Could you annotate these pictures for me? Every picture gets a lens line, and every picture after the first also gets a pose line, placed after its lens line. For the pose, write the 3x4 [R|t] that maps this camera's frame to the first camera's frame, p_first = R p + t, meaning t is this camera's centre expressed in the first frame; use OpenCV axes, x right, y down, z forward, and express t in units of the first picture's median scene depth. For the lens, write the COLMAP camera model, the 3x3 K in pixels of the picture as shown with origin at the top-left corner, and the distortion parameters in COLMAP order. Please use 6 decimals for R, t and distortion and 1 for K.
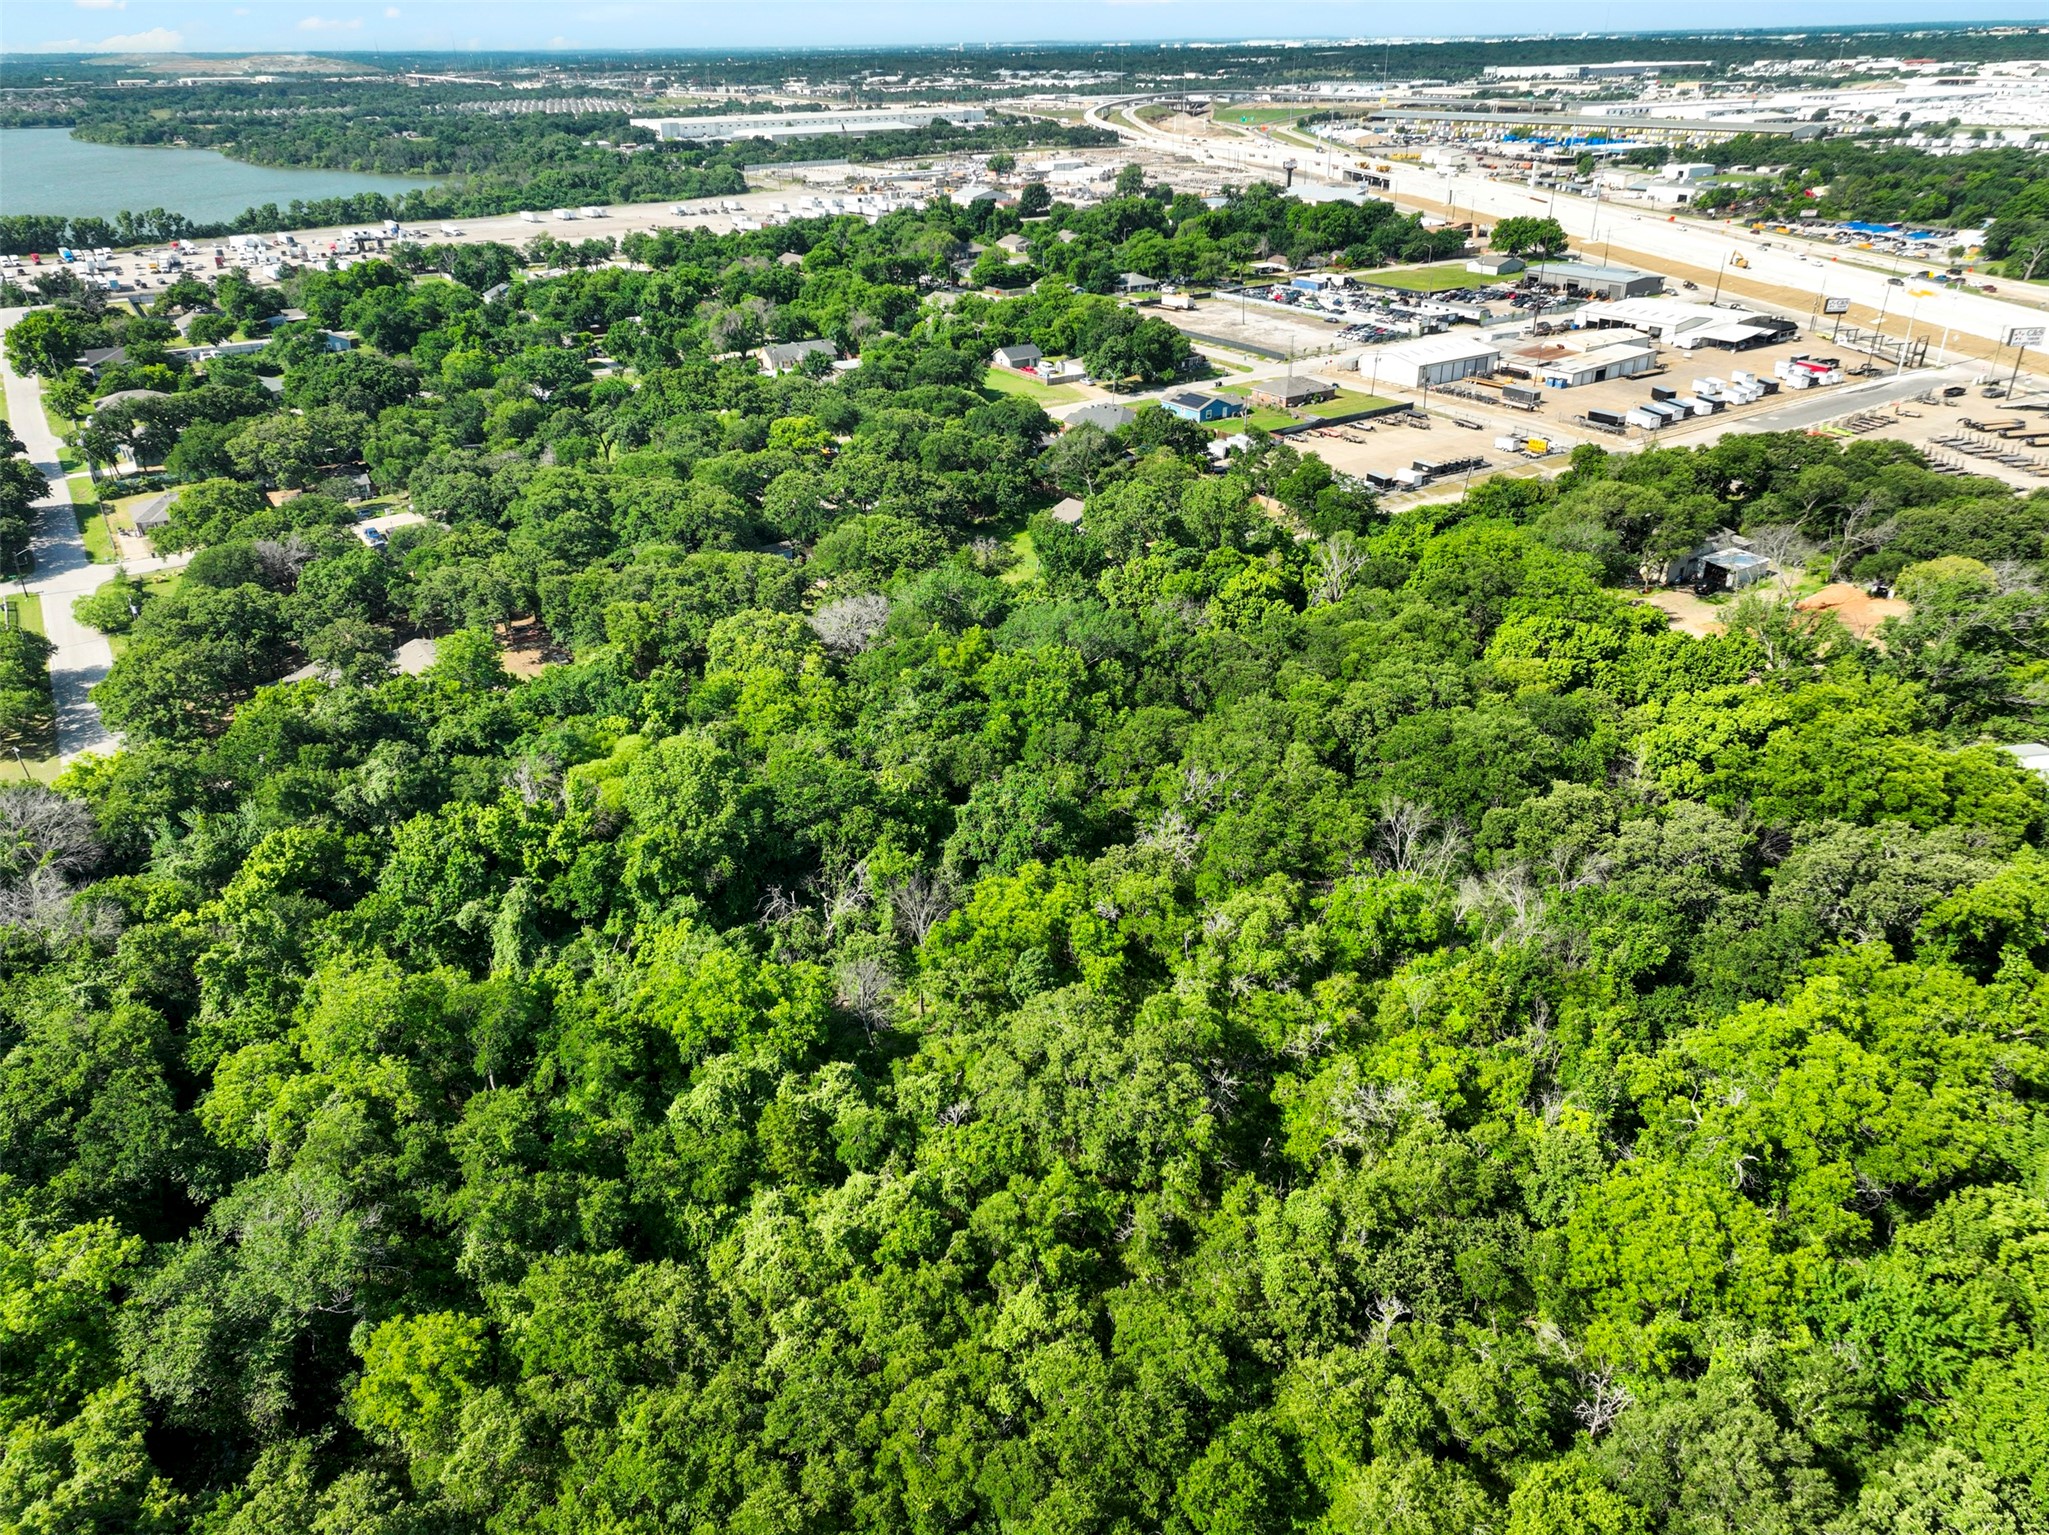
lens RADIAL K [[1437.5, 0, 1030.4], [0, 1437.5, 769.5], [0, 0, 1]] dist [-0.005175, 0.023564]
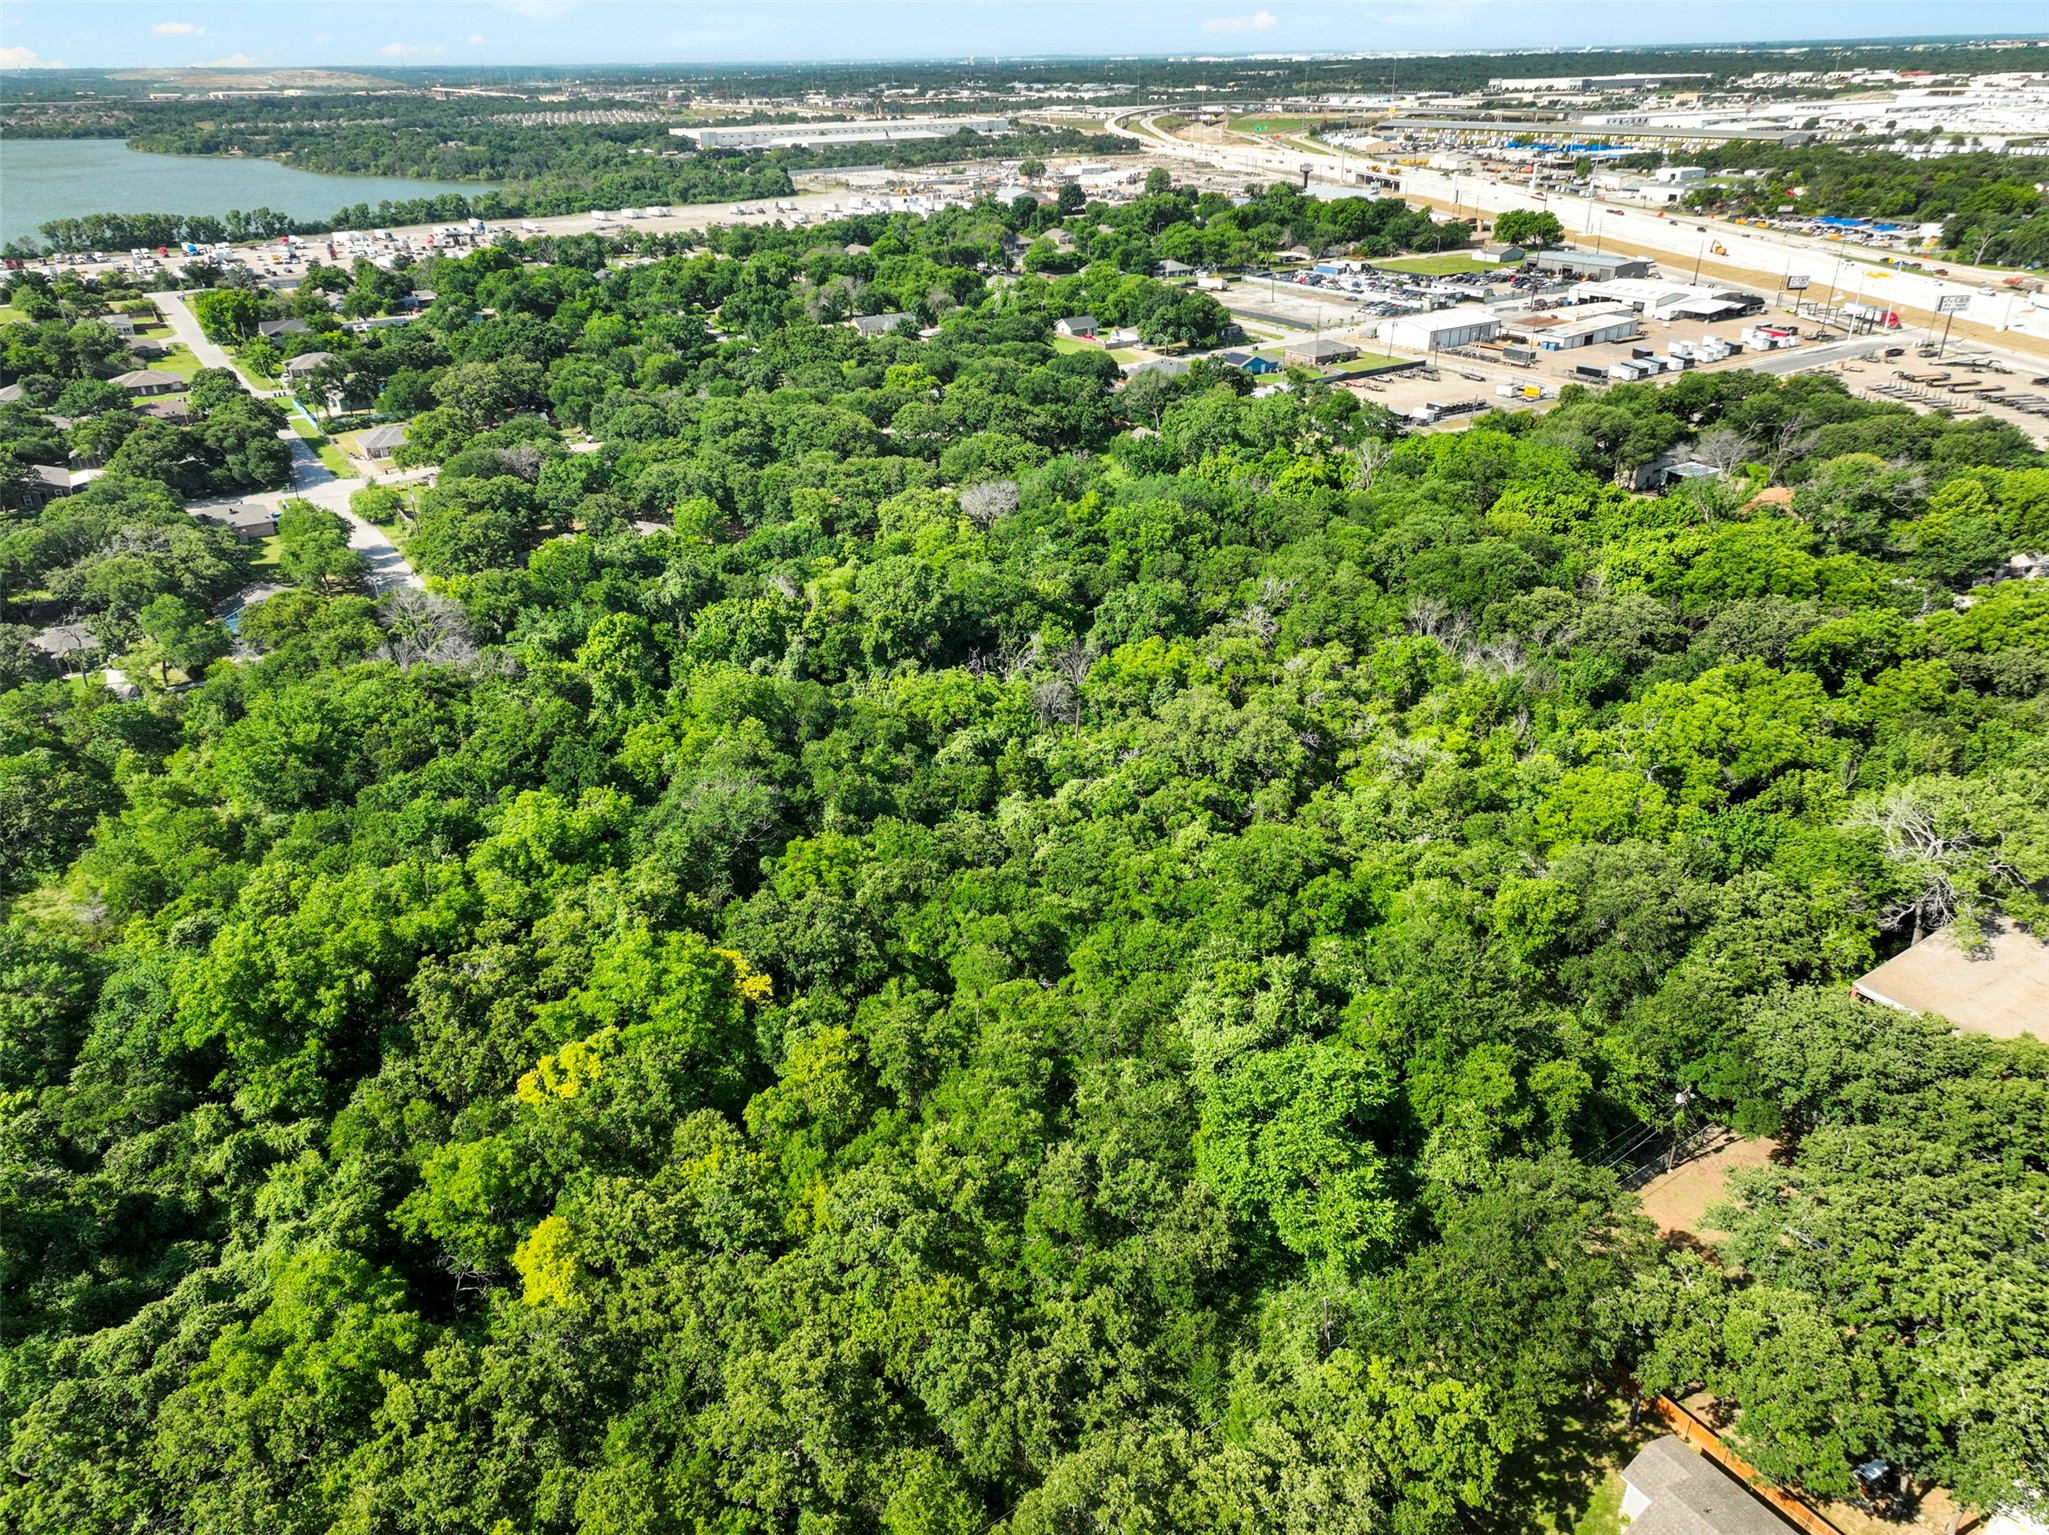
lens RADIAL K [[1437.5, 0, 1030.4], [0, 1437.5, 769.5], [0, 0, 1]] dist [-0.005175, 0.023564]
pose [[0.999991, 0.001073, -0.004031, -0.037592], [-0.001105, 0.999968, -0.007867, 0.066772], [0.004023, 0.007872, 0.999961, -0.125256]]
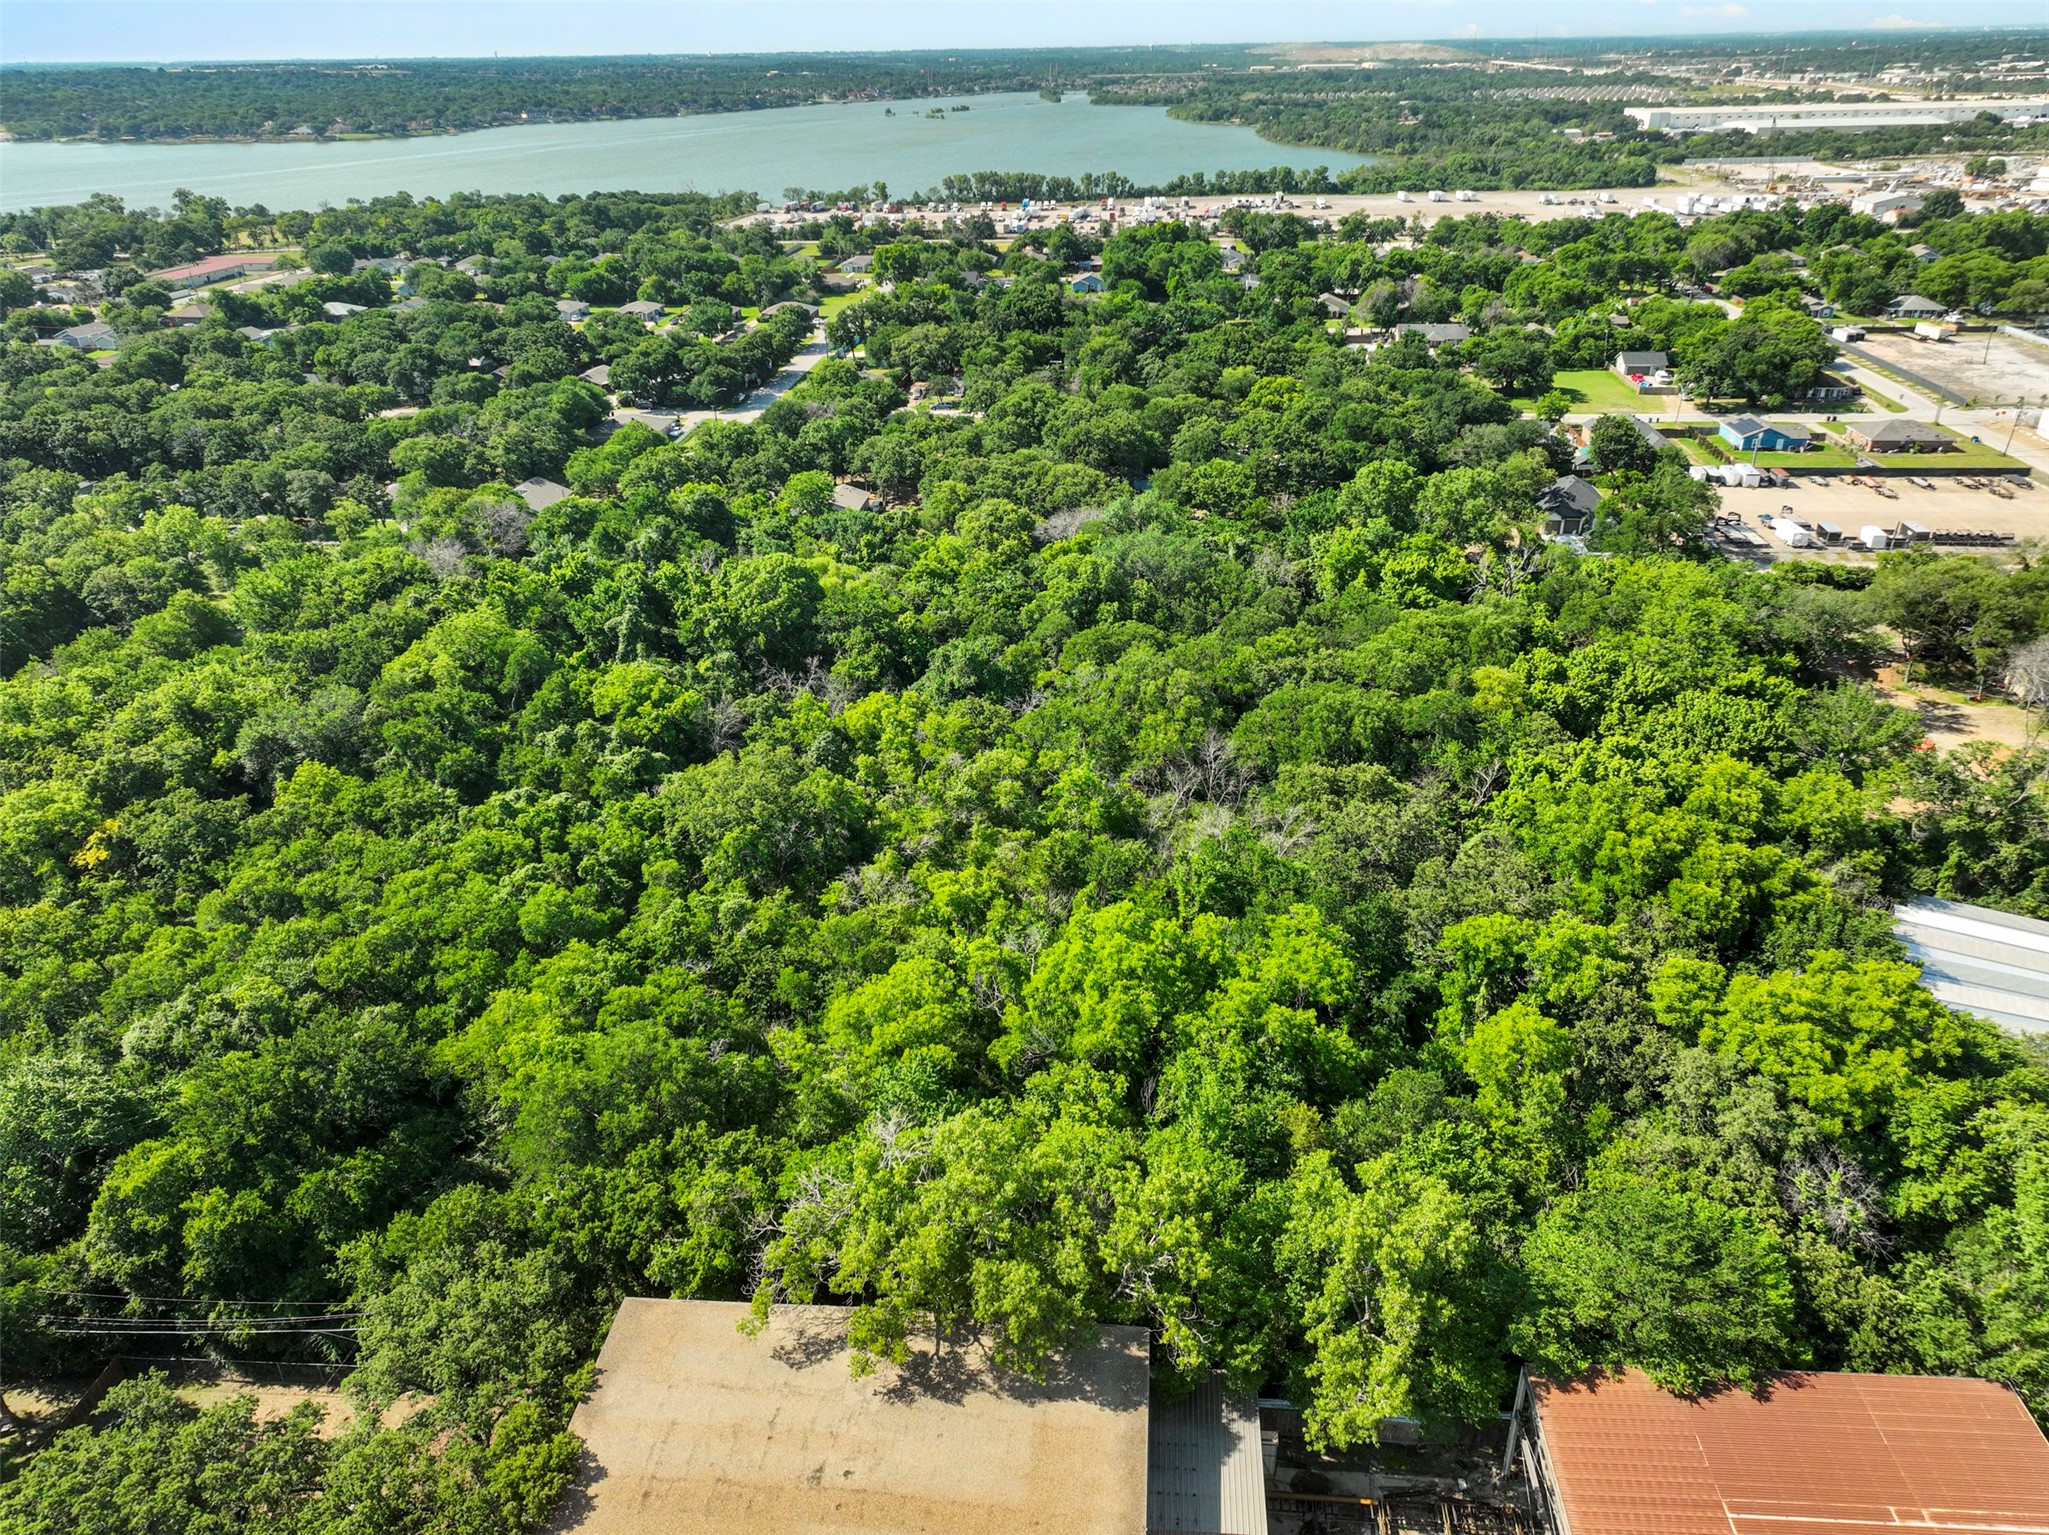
lens RADIAL K [[1437.5, 0, 1030.4], [0, 1437.5, 769.5], [0, 0, 1]] dist [-0.005175, 0.023564]
pose [[0.779272, 0.284062, -0.558608, 0.263581], [-0.279592, 0.955331, 0.095765, -0.006088], [0.560859, 0.081556, 0.823885, 0.003556]]
